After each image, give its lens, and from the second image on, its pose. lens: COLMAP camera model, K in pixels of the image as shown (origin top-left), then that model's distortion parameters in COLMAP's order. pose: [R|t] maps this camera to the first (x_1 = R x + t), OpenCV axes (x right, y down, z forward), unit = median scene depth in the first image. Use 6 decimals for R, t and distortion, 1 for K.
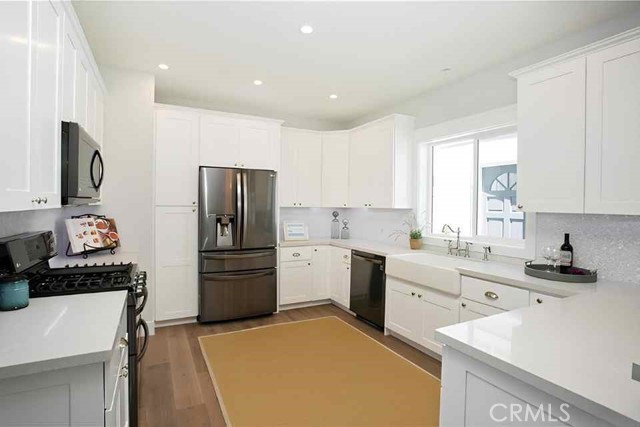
lens RADIAL K [[290.5, 0, 317.1], [0, 290.5, 205.4], [0, 0, 1]] dist [0.000775, 0.000301]
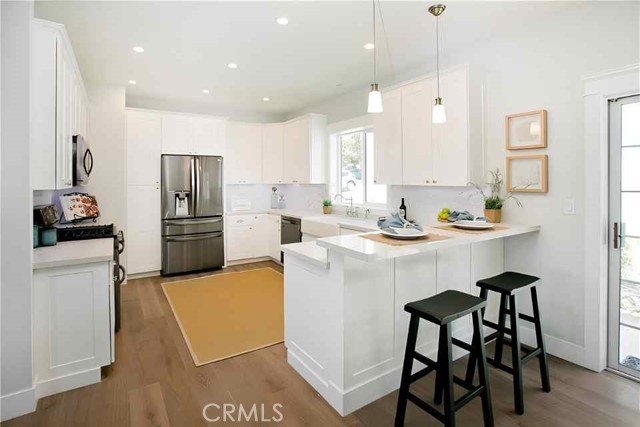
lens RADIAL K [[317.4, 0, 319.6], [0, 317.4, 174.2], [0, 0, 1]] dist [0.000864, 0.000161]
pose [[0.998190, -0.017205, 0.057630, 0.220480], [0.018362, 0.999639, -0.019597, -0.004179], [-0.057272, 0.020620, 0.998146, -0.463201]]
